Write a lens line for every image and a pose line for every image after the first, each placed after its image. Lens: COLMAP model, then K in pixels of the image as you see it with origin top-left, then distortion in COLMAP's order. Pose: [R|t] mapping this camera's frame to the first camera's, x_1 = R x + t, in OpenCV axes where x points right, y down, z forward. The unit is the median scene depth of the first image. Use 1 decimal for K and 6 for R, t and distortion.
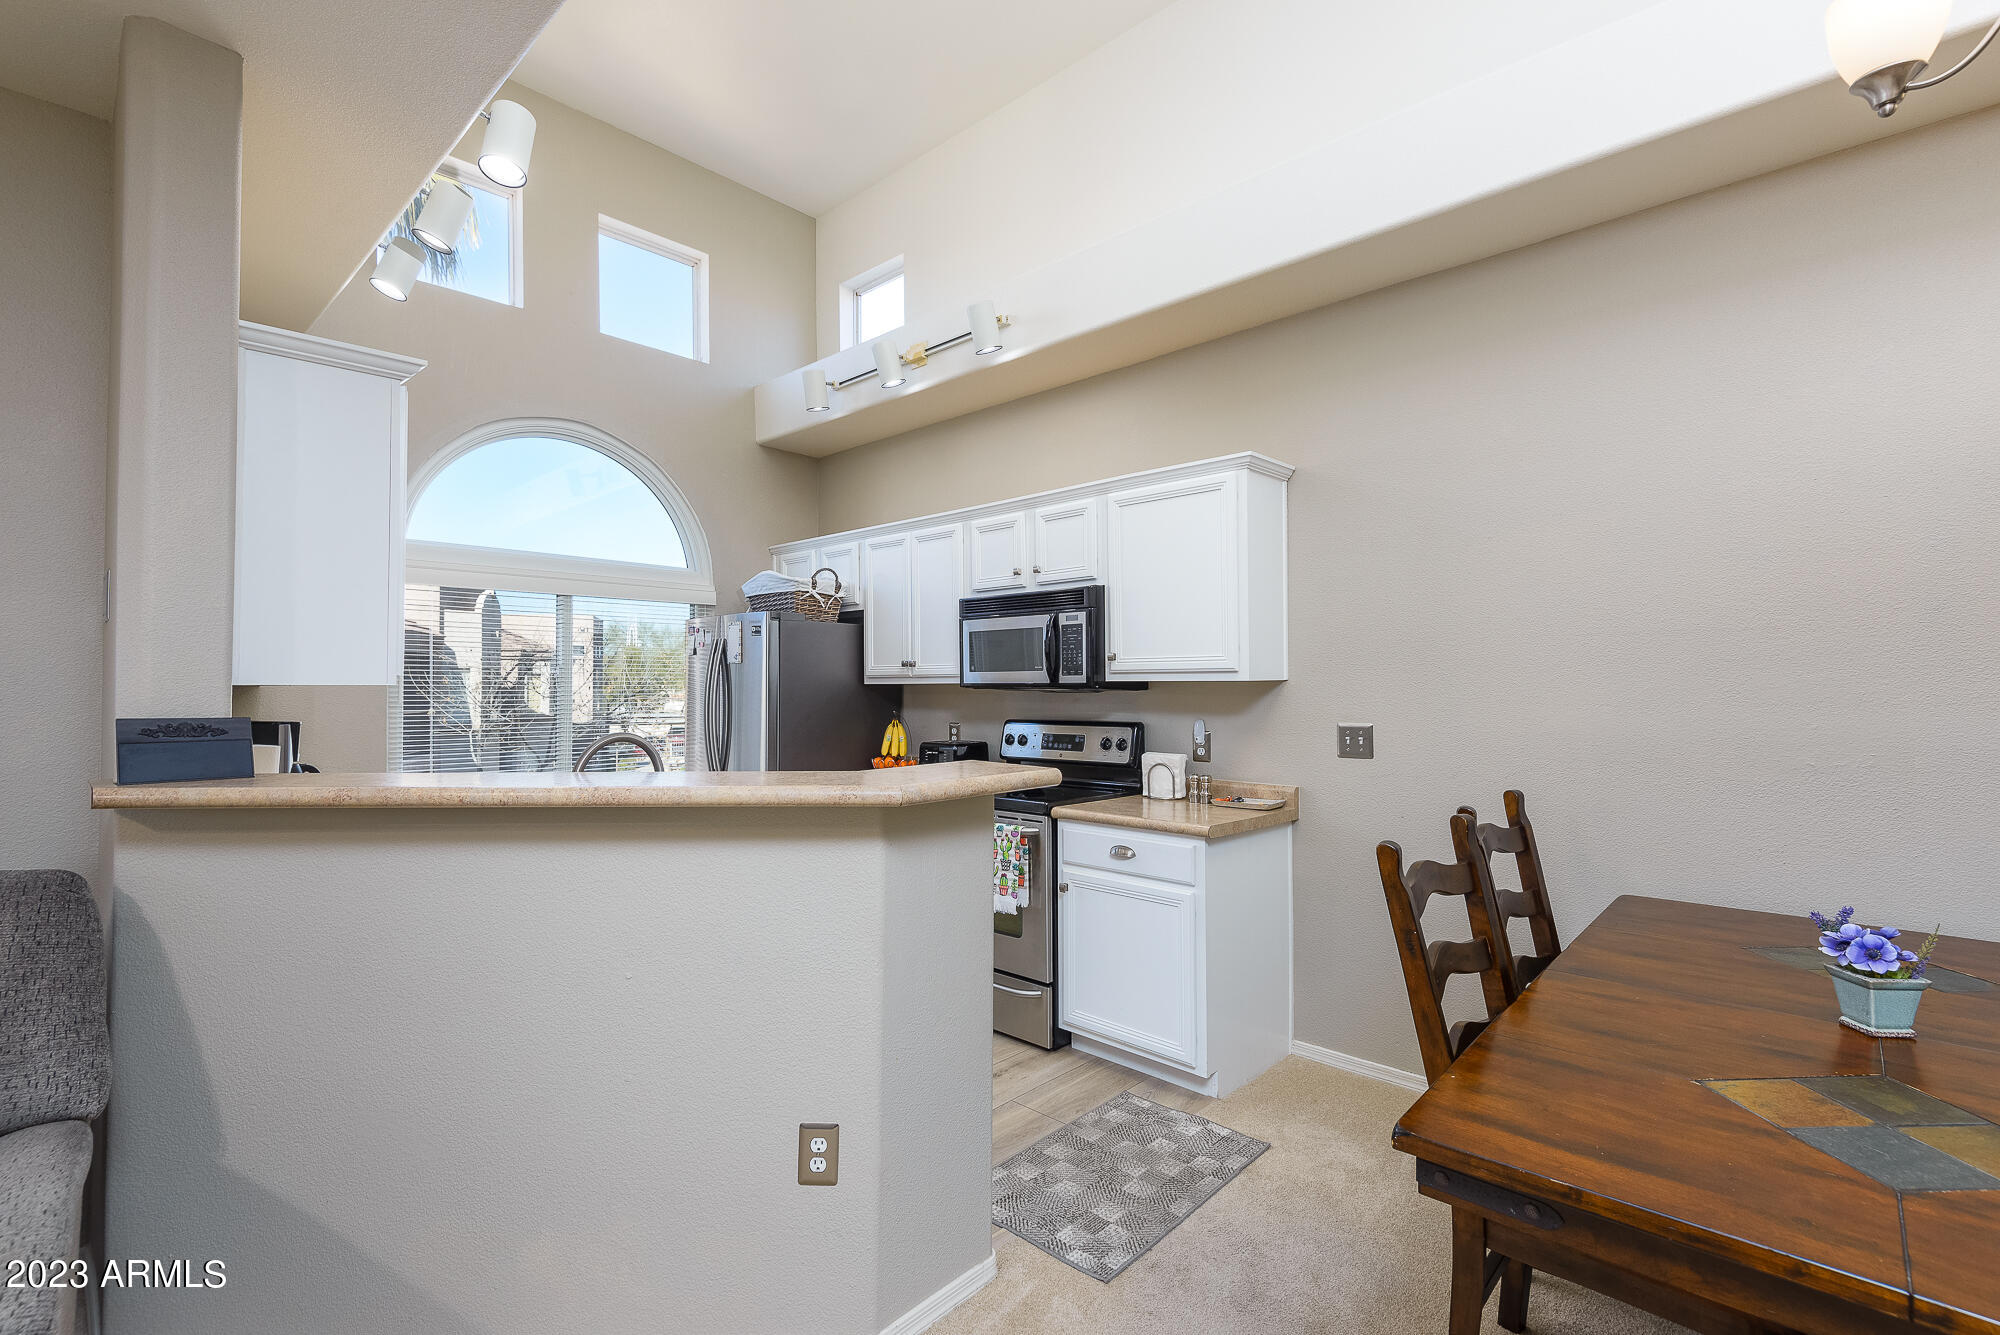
lens RADIAL K [[900.4, 0, 1003.8], [0, 900.4, 664.5], [0, 0, 1]] dist [0.022586, -0.012152]
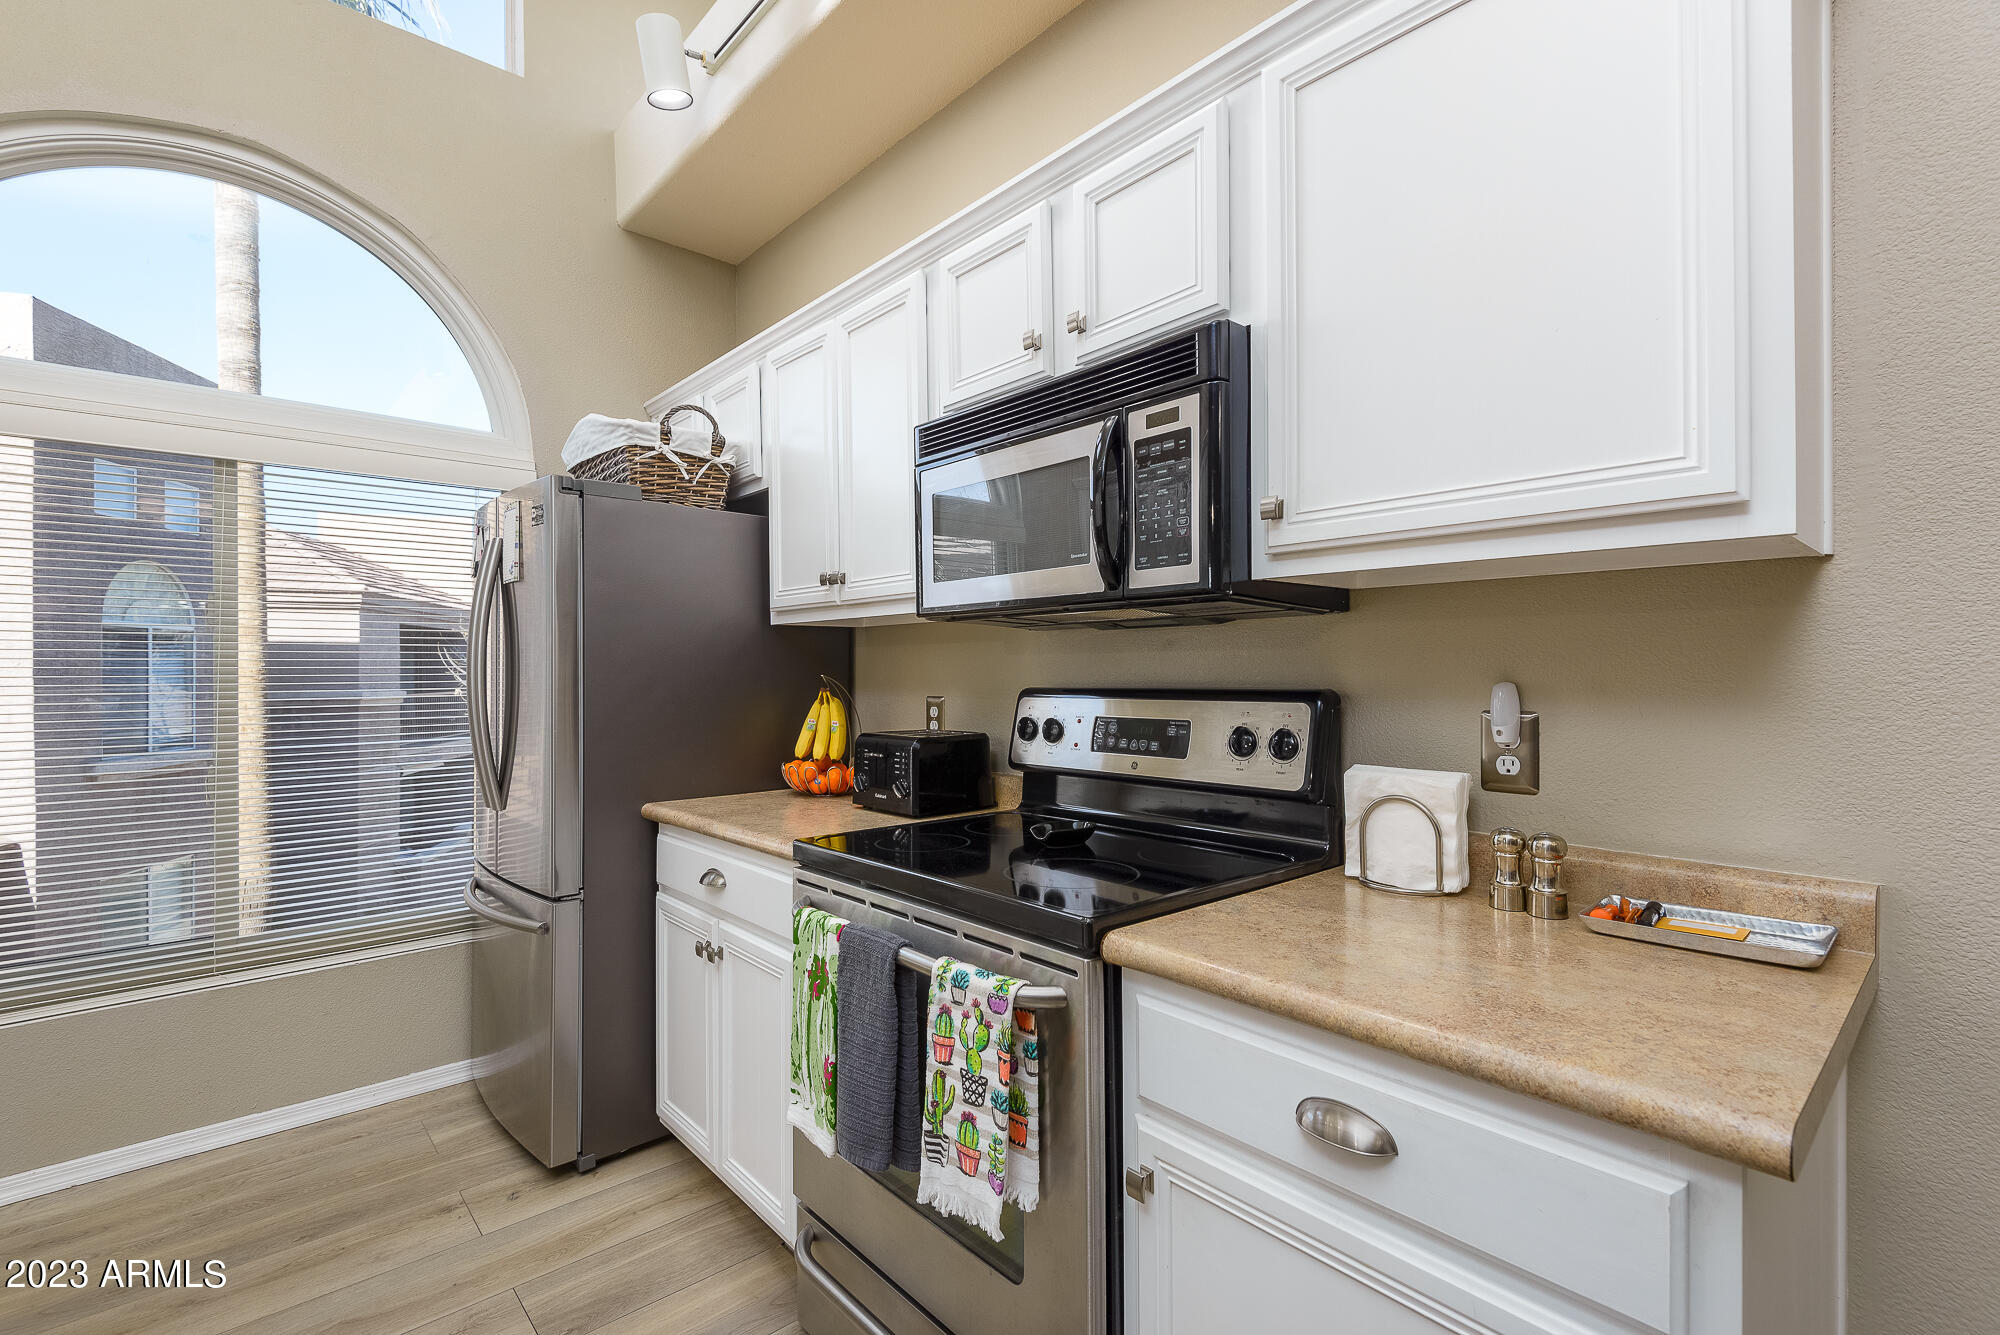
lens RADIAL K [[900.4, 0, 996.3], [0, 900.4, 668.3], [0, 0, 1]] dist [0.022586, -0.012152]
pose [[0.995191, -0.002549, -0.097920, 0.043657], [0.004730, 0.999746, 0.022045, 0.047722], [0.097839, -0.022402, 0.994950, 0.620097]]
